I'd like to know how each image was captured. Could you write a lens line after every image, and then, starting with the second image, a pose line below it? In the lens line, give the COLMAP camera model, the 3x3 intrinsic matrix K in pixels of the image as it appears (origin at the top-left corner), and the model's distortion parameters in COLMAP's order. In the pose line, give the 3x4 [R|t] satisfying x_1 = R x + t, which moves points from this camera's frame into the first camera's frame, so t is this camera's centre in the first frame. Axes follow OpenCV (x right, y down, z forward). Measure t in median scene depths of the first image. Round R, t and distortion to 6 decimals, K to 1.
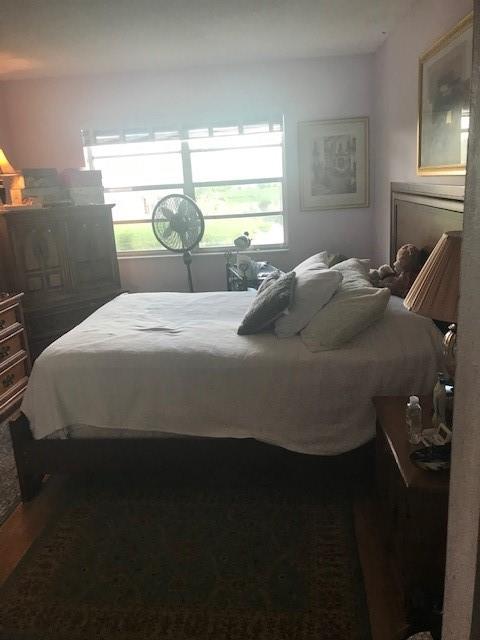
lens RADIAL K [[523.6, 0, 239.7], [0, 523.6, 314.7], [0, 0, 1]] dist [0.036712, -0.039999]
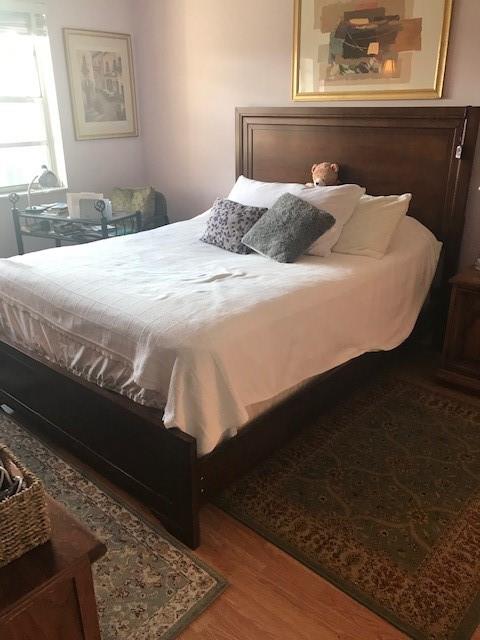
lens RADIAL K [[523.6, 0, 239.3], [0, 523.6, 315.4], [0, 0, 1]] dist [0.036712, -0.039999]
pose [[0.591999, -0.246509, 0.767314, -0.621849], [0.172281, 0.968774, 0.178313, -0.042553], [-0.787310, 0.026633, 0.615982, 0.386959]]
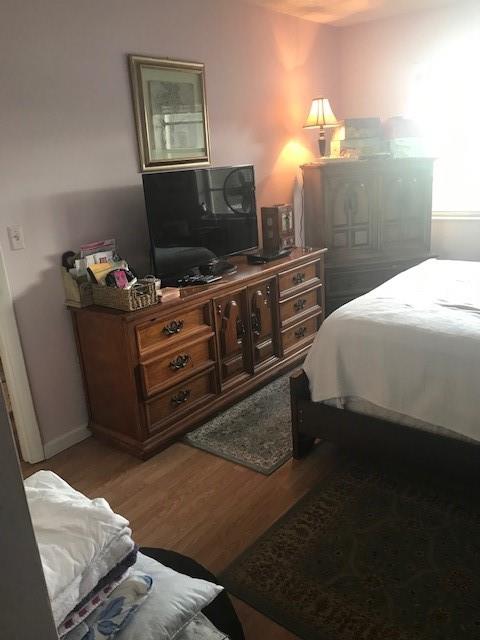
lens RADIAL K [[523.6, 0, 239.7], [0, 523.6, 315.5], [0, 0, 1]] dist [0.036712, -0.039999]
pose [[0.836230, 0.161784, -0.523971, -0.012714], [-0.119622, 0.986296, 0.113624, -0.009586], [0.535173, -0.032337, 0.844123, 0.082428]]
